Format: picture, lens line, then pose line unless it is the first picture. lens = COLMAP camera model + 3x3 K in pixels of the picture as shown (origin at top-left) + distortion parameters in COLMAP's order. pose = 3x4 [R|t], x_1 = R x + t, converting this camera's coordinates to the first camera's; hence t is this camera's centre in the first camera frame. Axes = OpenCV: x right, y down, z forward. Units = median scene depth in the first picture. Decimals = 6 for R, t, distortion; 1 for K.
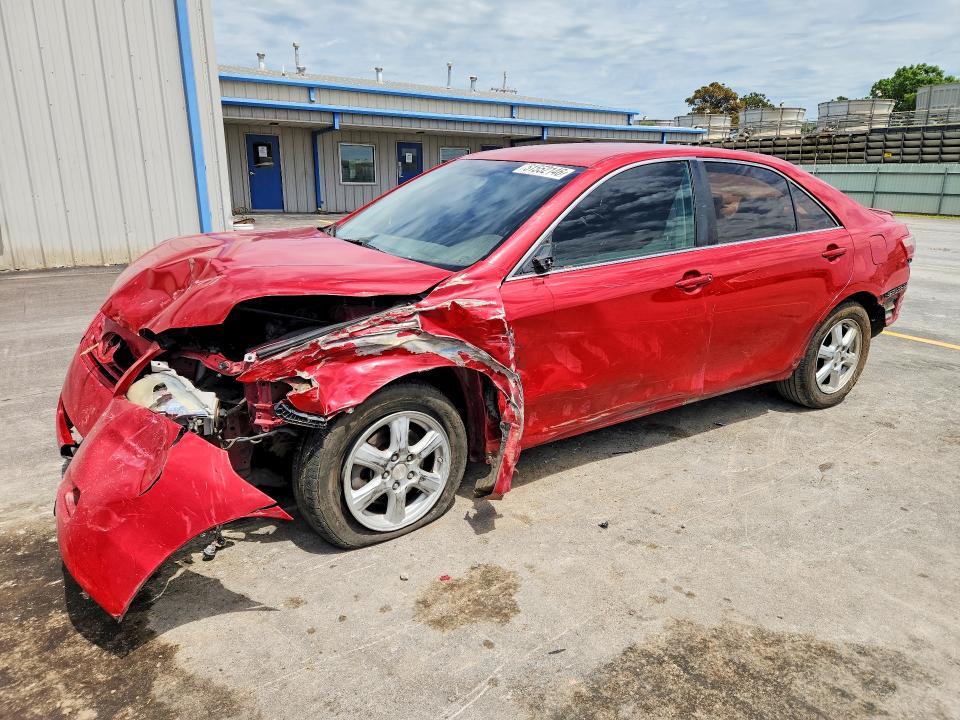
lens RADIAL K [[634.9, 0, 480.0], [0, 634.9, 360.0], [0, 0, 1]] dist [0.085855, -0.068959]
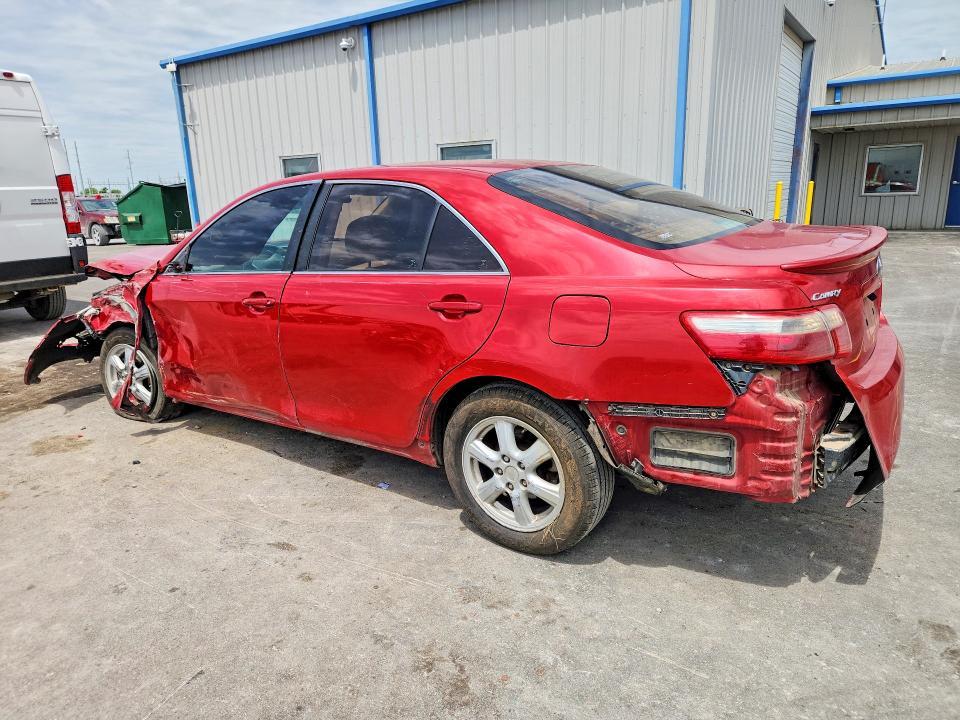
lens RADIAL K [[634.9, 0, 480.0], [0, 634.9, 360.0], [0, 0, 1]] dist [0.085855, -0.068959]
pose [[0.374326, 0.204193, -0.904536, 1.402269], [-0.223817, 0.966509, 0.125561, -0.239536], [0.899881, 0.155450, 0.407491, 0.900855]]
